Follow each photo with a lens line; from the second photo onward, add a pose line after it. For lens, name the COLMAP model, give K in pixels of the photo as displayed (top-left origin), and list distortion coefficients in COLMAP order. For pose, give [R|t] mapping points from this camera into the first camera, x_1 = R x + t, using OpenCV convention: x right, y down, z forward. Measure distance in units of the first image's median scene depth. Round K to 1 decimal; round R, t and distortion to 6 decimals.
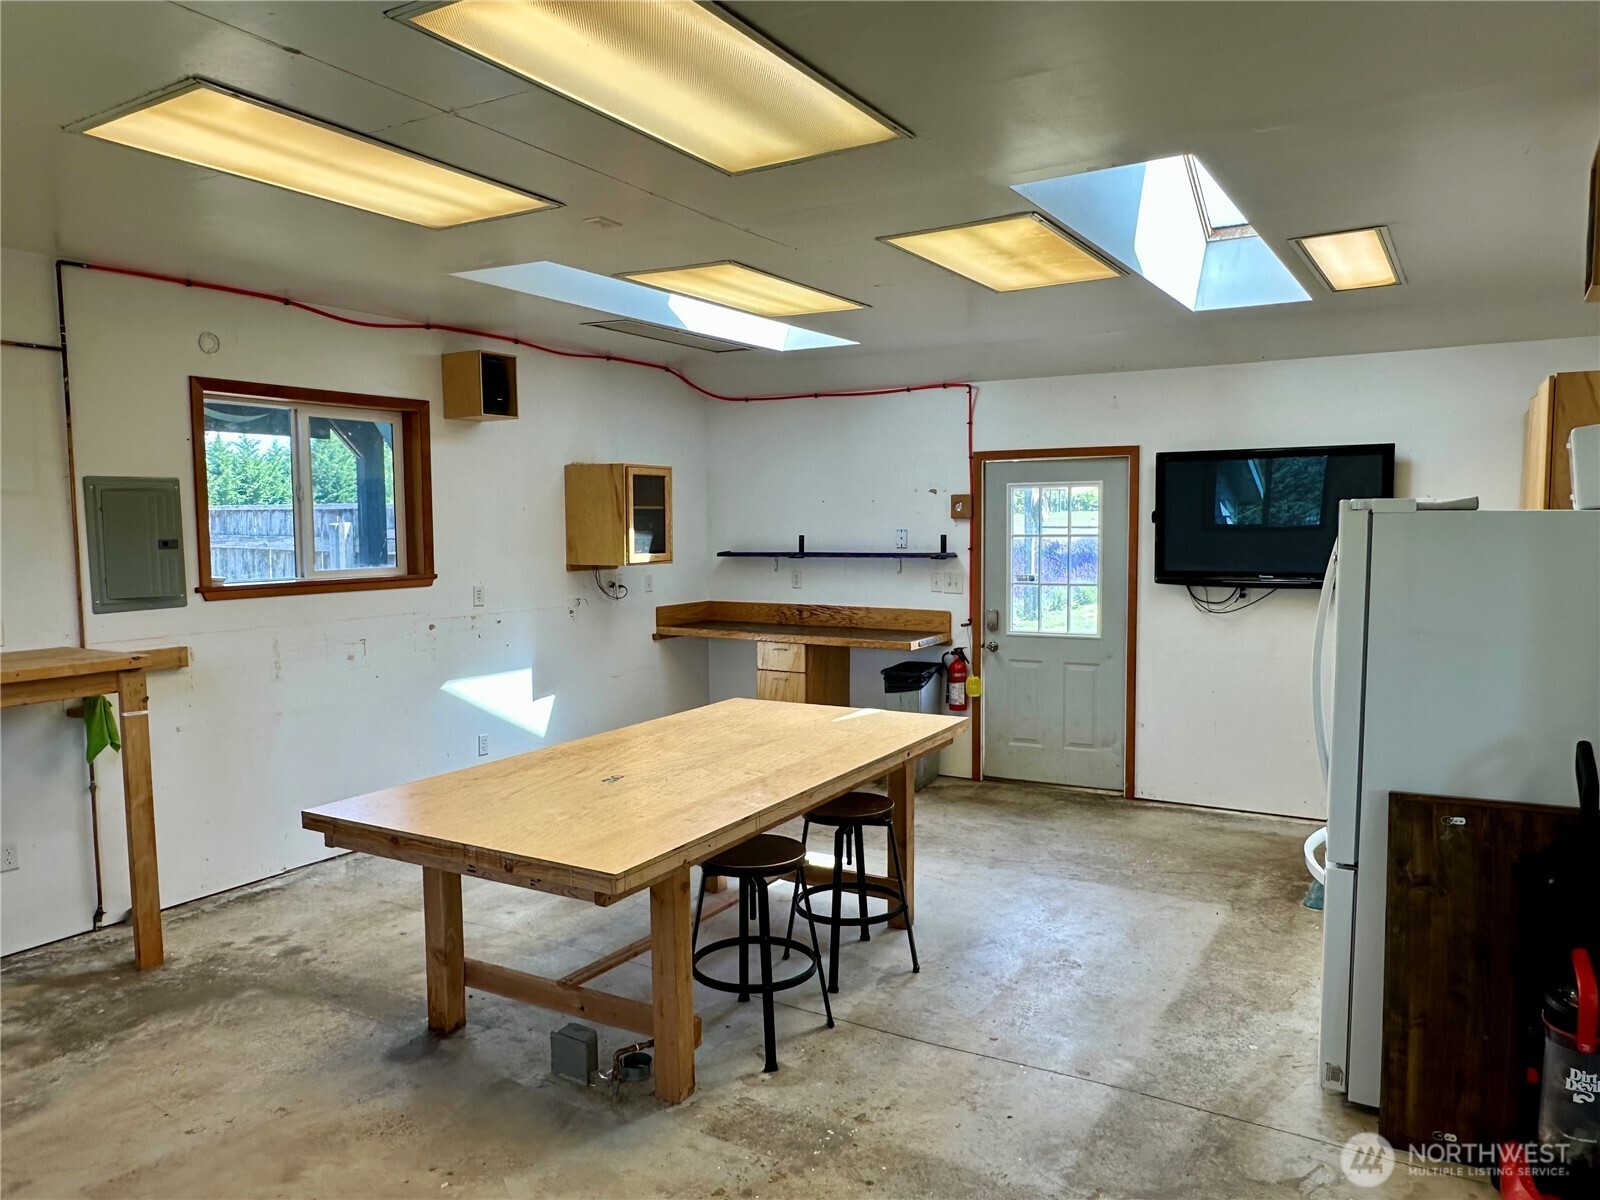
lens RADIAL K [[1121.8, 0, 795.4], [0, 1121.8, 608.0], [0, 0, 1]] dist [-0.005220, -0.004922]
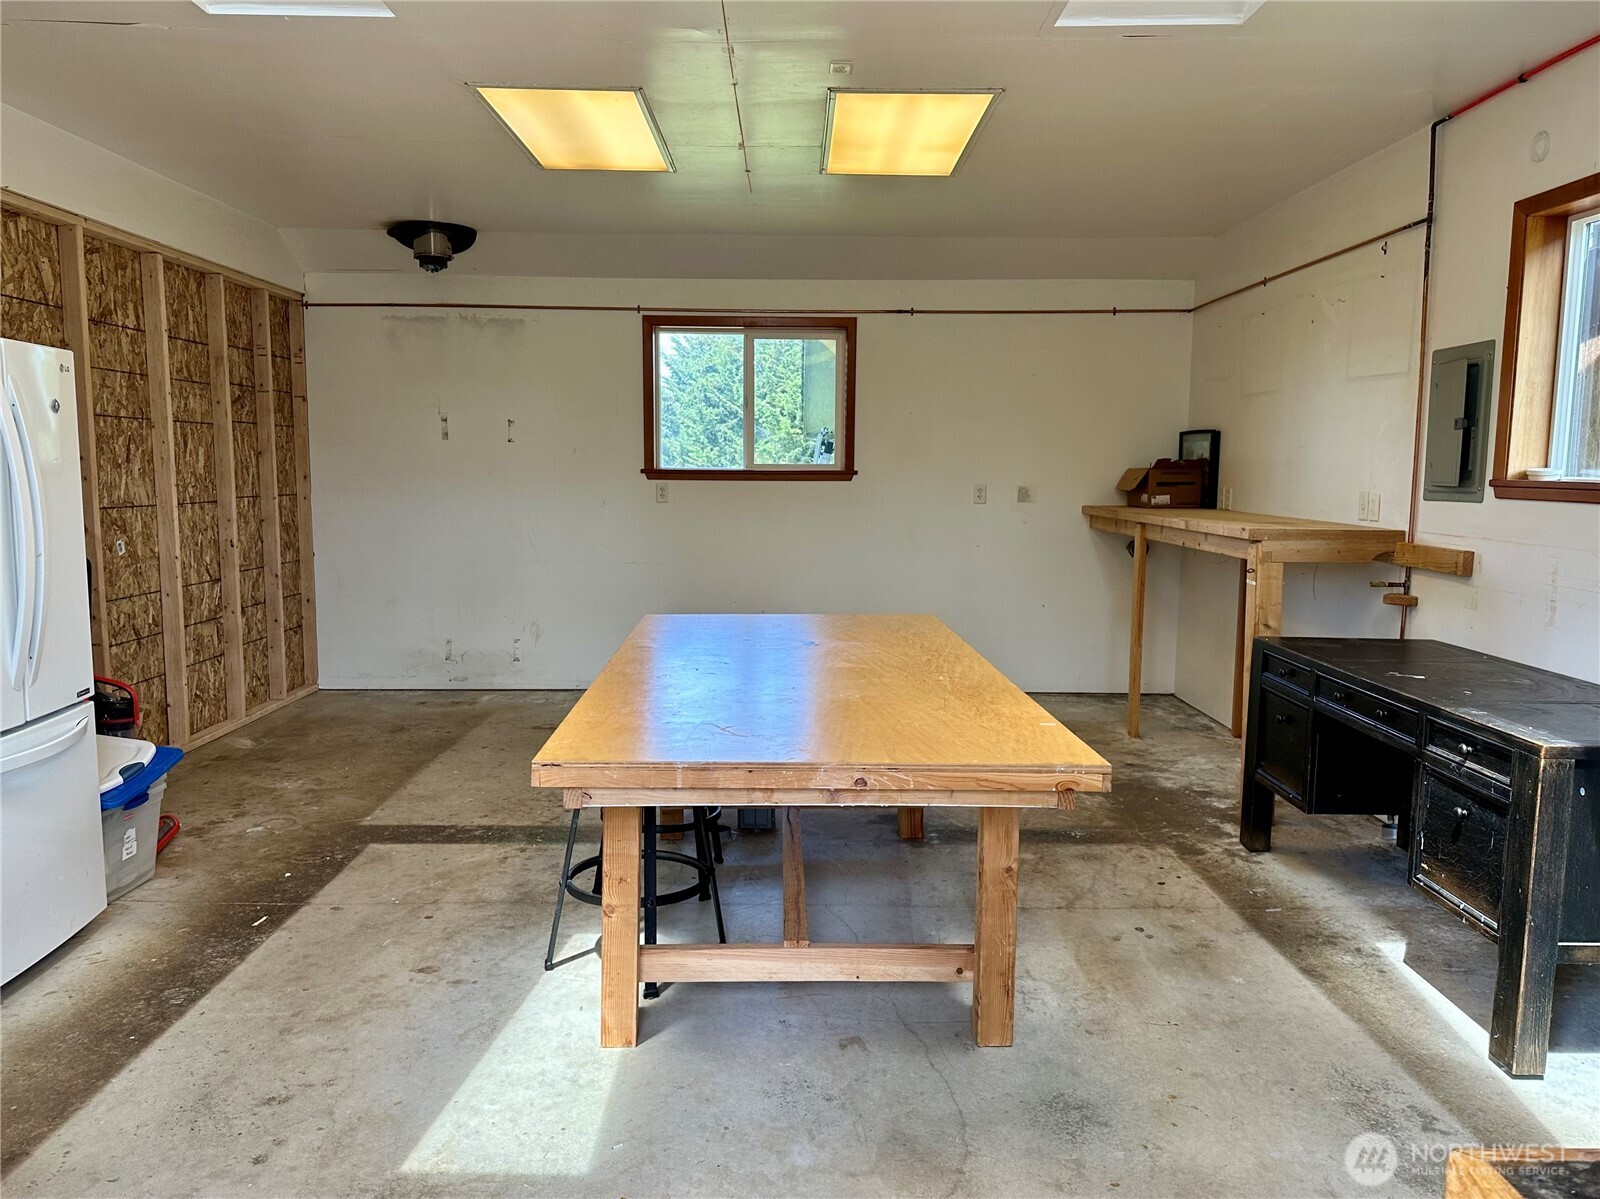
lens RADIAL K [[1209.1, 0, 800.0], [0, 1209.1, 599.5], [0, 0, 1]] dist [0.049462, -0.006127]
pose [[-0.849891, 0.056054, -0.523968, 0.248150], [-0.048325, 0.981846, 0.183422, -0.052851], [0.524738, 0.181210, -0.831753, 1.116953]]
